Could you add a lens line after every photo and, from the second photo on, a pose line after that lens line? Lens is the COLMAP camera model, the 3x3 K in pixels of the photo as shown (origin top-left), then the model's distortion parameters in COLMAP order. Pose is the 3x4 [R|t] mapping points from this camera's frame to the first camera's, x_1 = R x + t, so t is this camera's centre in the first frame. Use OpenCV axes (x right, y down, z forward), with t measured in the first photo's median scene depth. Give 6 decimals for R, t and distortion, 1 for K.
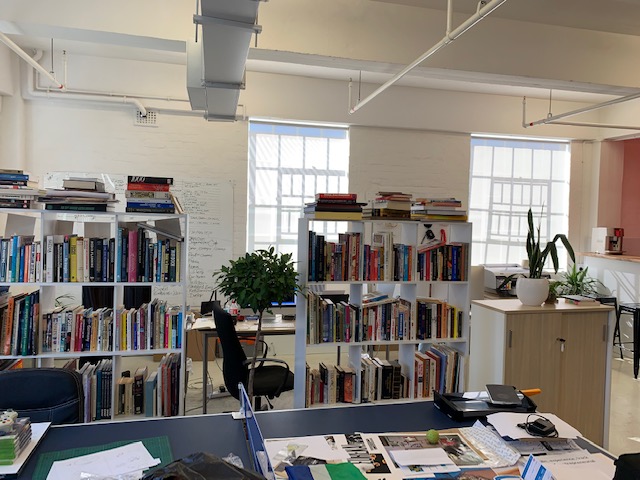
lens RADIAL K [[485.0, 0, 324.0], [0, 485.0, 237.4], [0, 0, 1]] dist [0.043601, -0.086128]
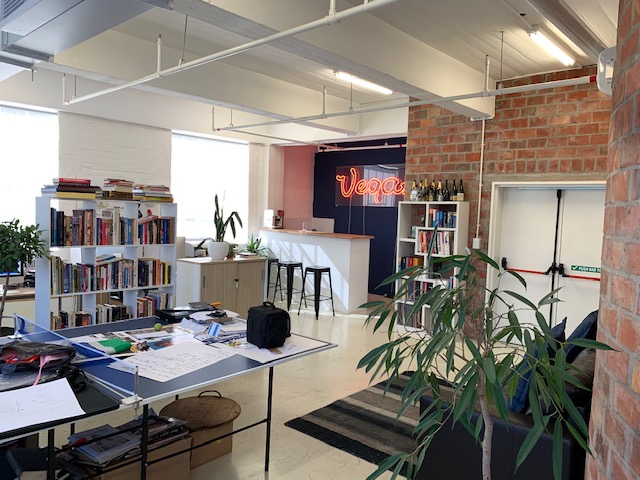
lens RADIAL K [[489.6, 0, 334.7], [0, 489.6, 238.6], [0, 0, 1]] dist [0.040502, -0.089787]
pose [[0.815275, -0.025238, 0.578524, -0.157387], [0.004223, 0.999282, 0.037642, 0.022144], [-0.579059, -0.028245, 0.814796, -0.453419]]
